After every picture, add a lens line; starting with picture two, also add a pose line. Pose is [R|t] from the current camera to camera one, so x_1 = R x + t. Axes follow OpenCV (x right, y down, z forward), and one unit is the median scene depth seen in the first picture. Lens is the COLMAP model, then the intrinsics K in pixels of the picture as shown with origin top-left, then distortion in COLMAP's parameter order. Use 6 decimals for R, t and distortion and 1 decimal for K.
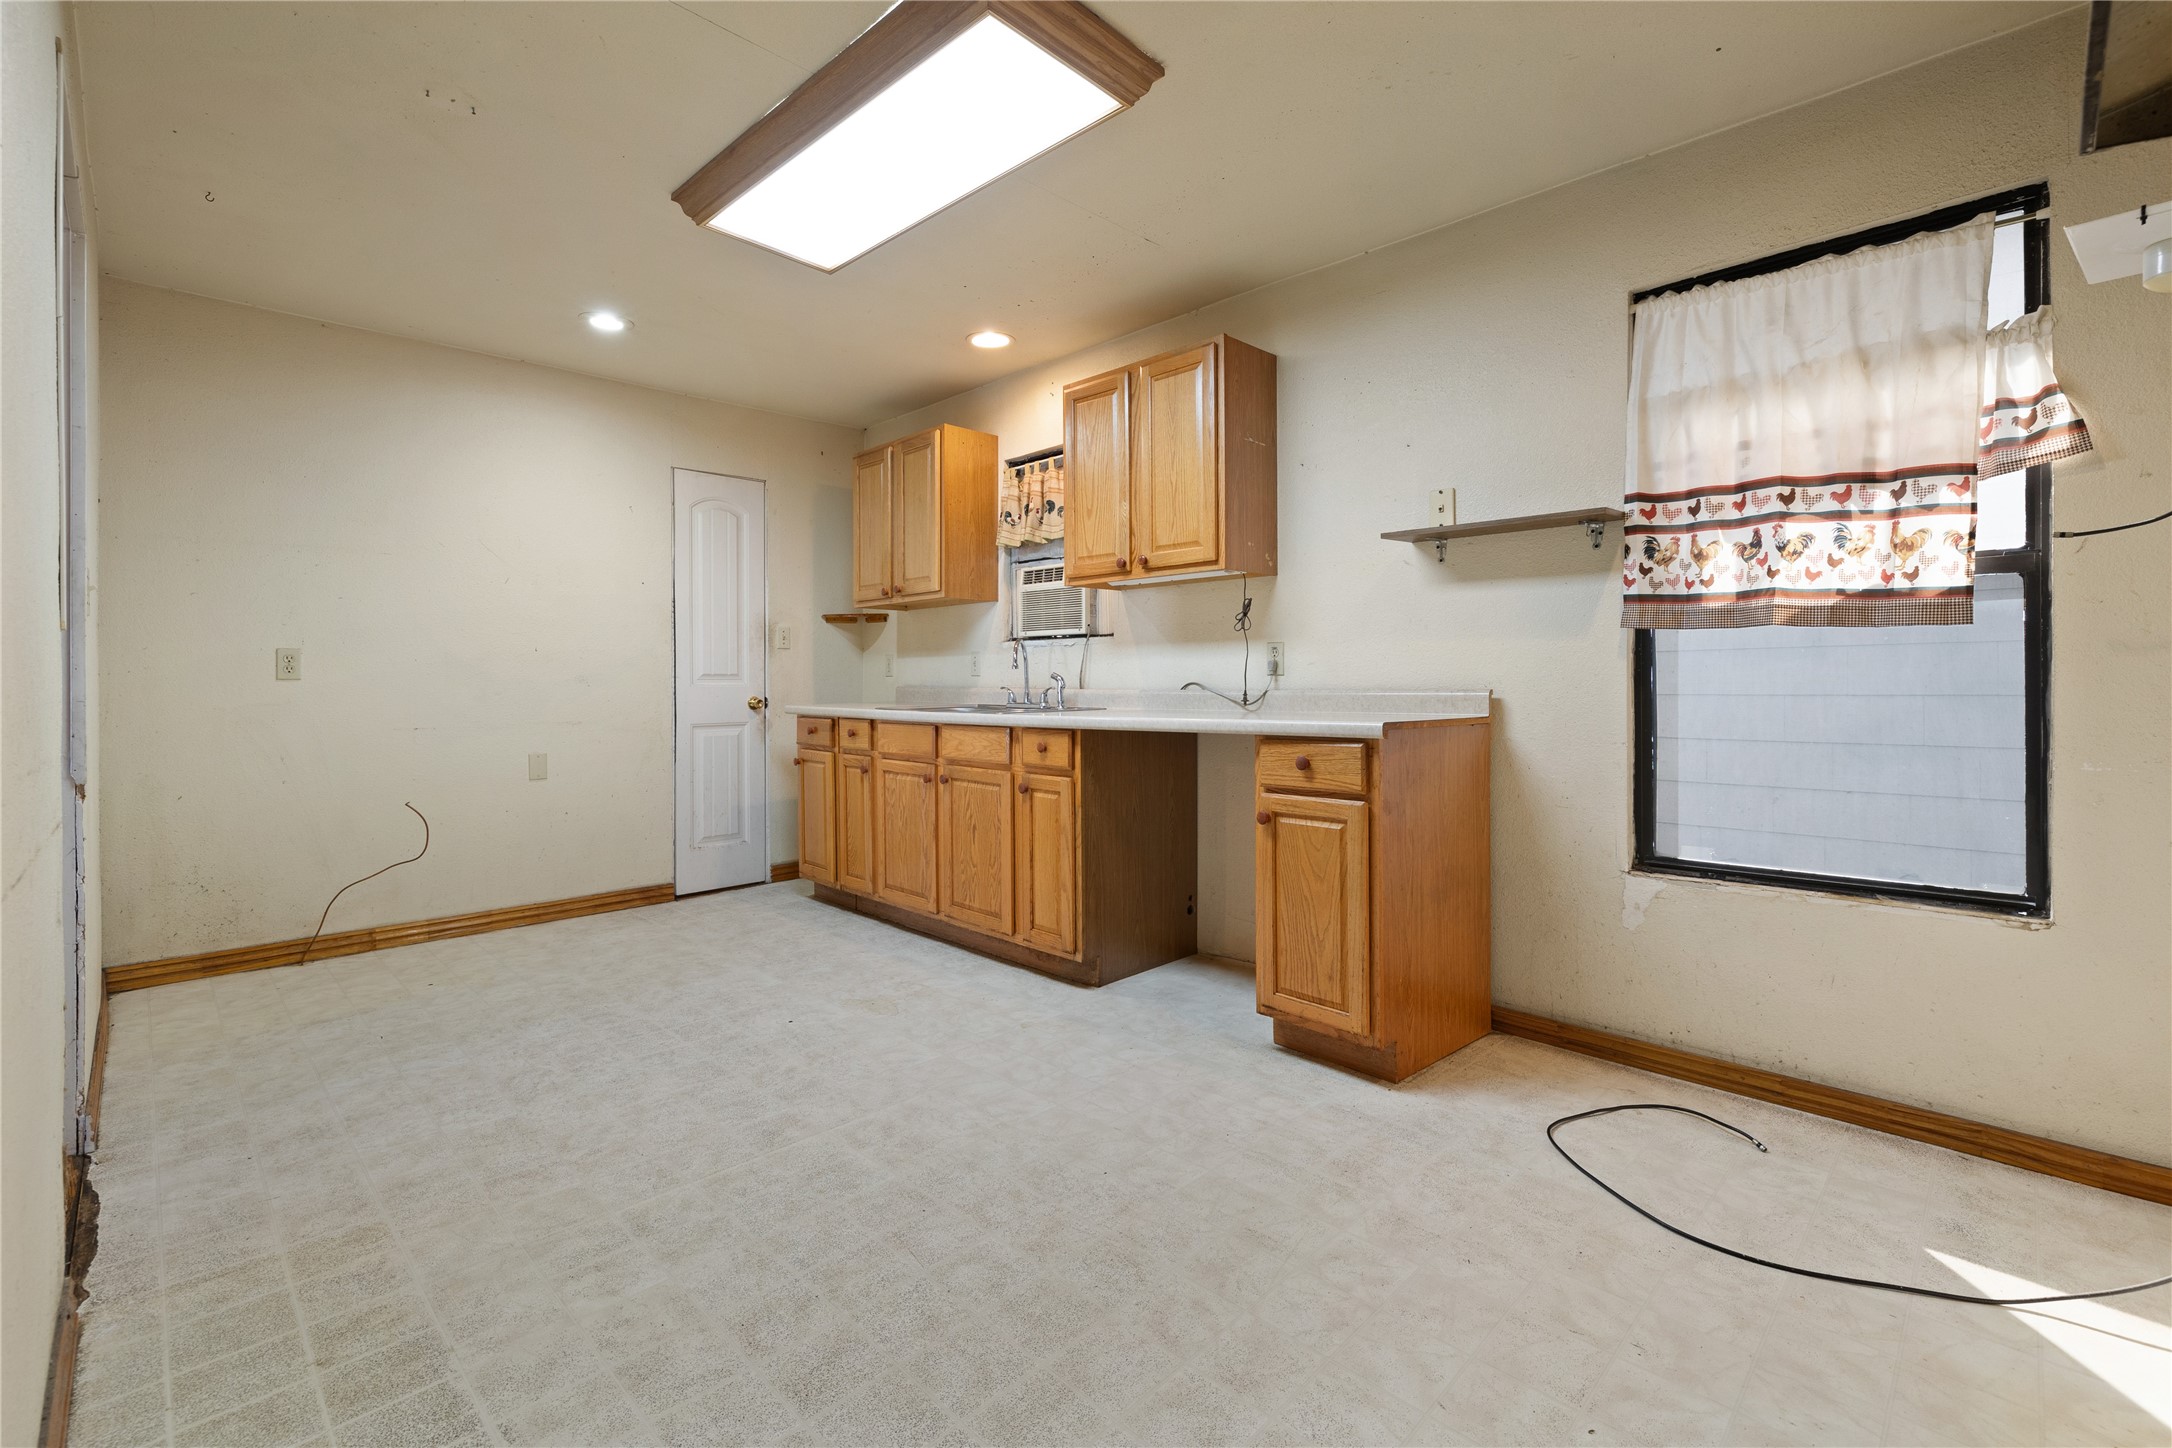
lens RADIAL K [[937.1, 0, 1105.5], [0, 937.1, 688.9], [0, 0, 1]] dist [0.001938, -0.000996]
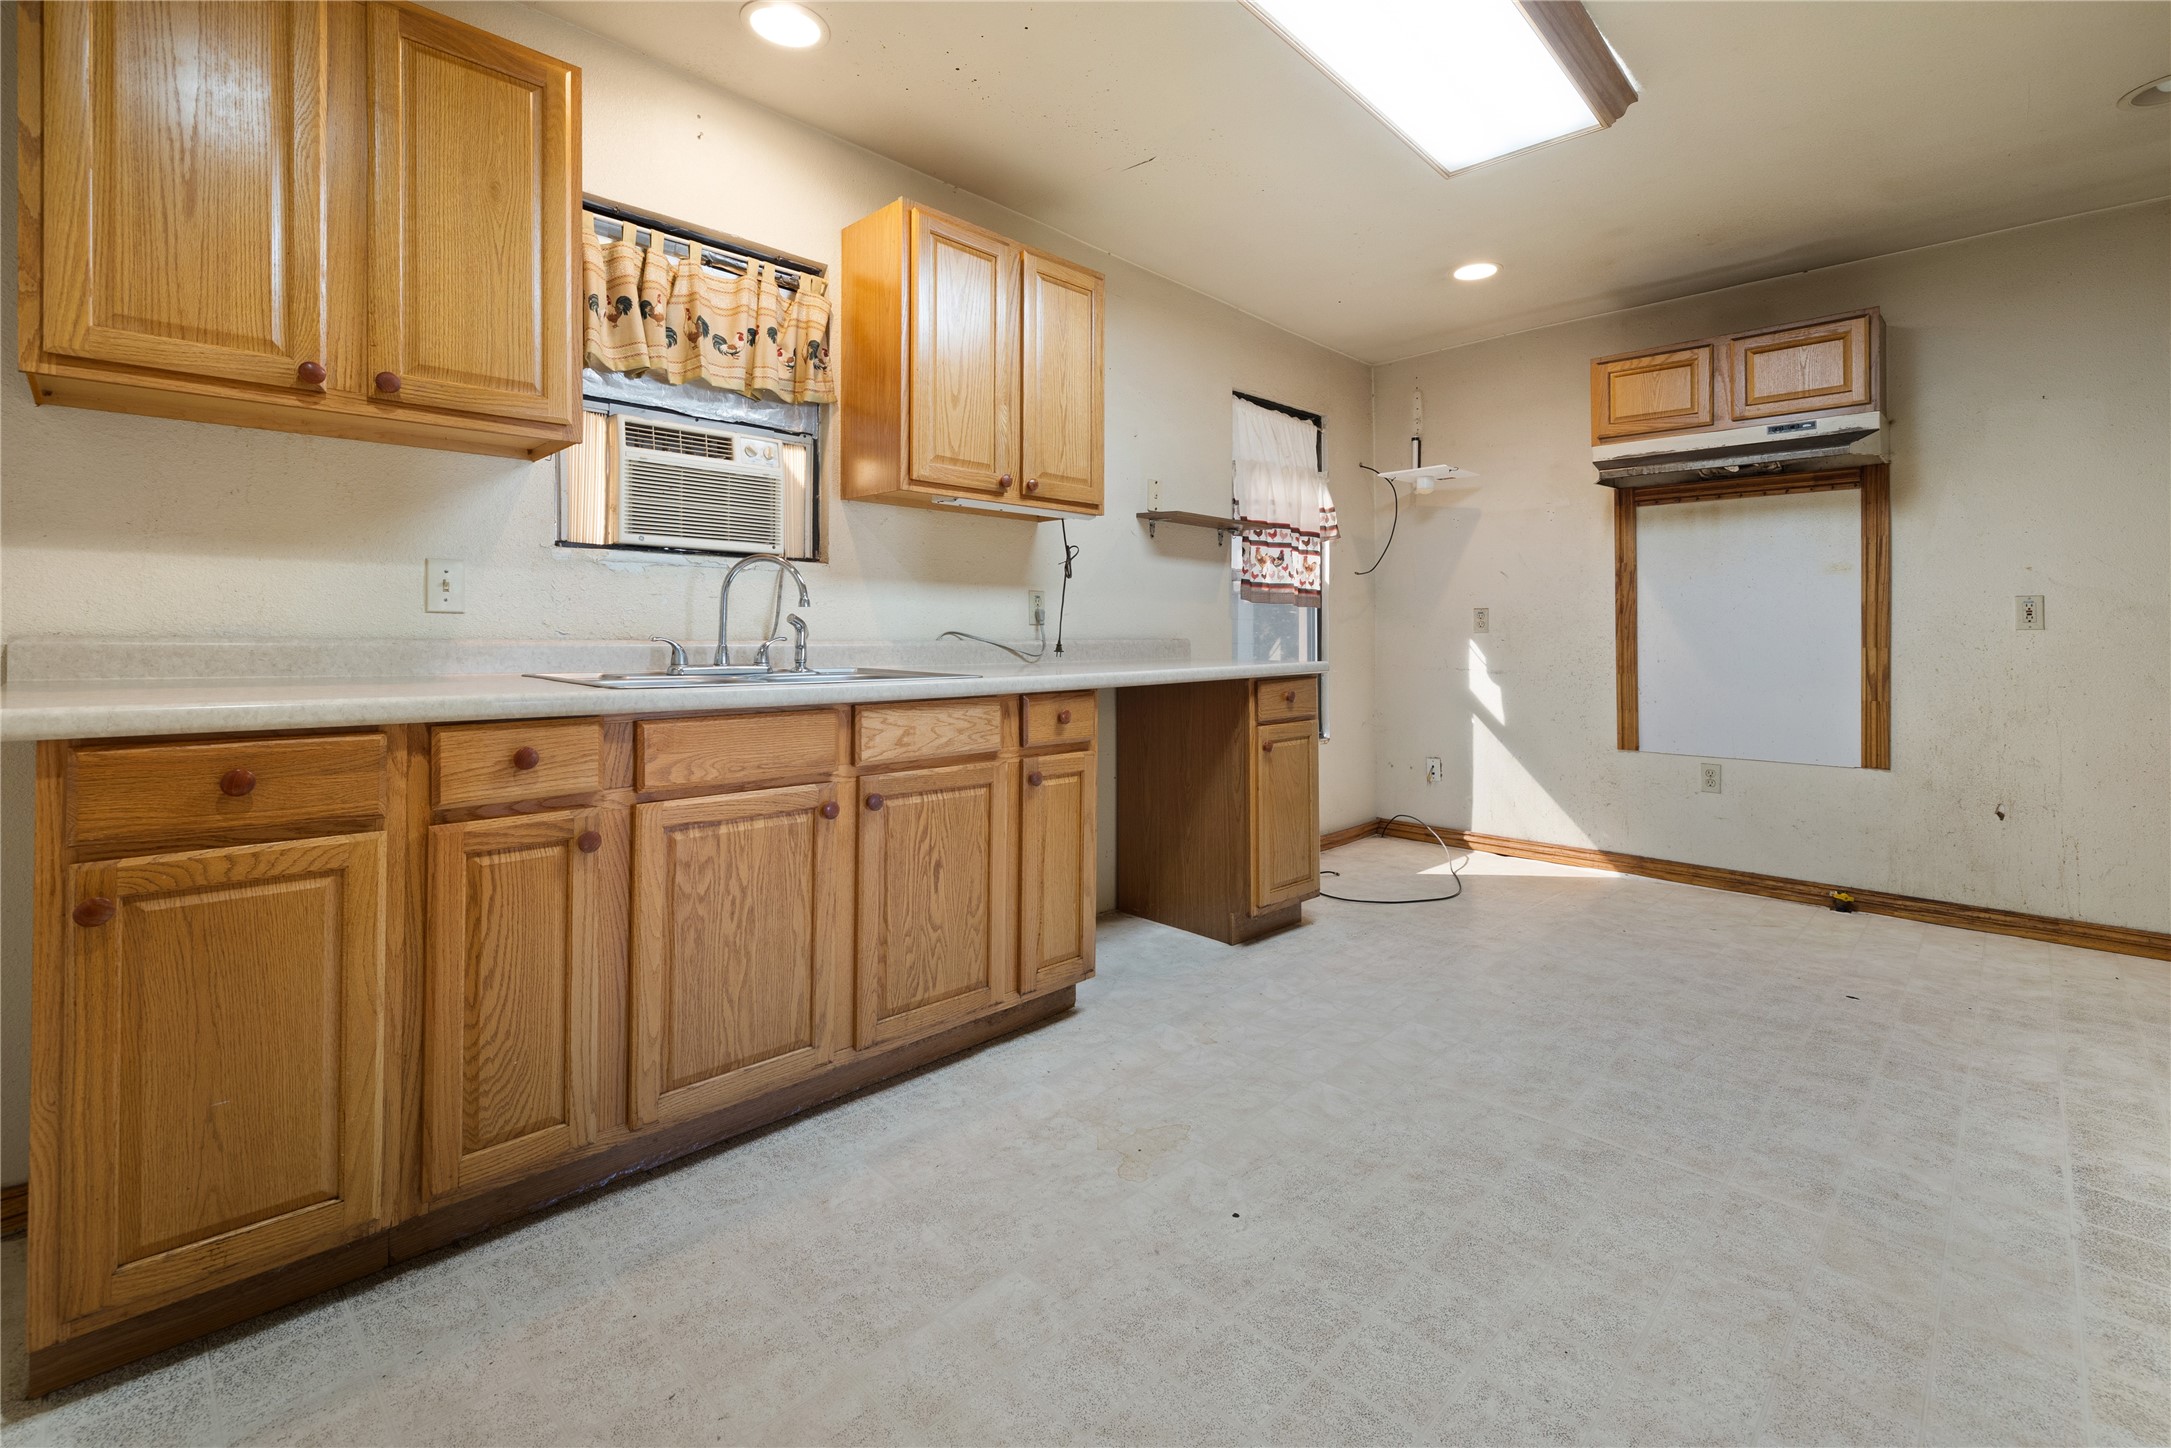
lens RADIAL K [[936.7, 0, 1104.4], [0, 936.7, 628.0], [0, 0, 1]] dist [0.001938, -0.000996]
pose [[0.010568, 0.009373, 0.999900, -0.914367], [0.003594, 0.999949, -0.009411, -0.002477], [-0.999938, 0.003693, 0.010534, 1.068713]]
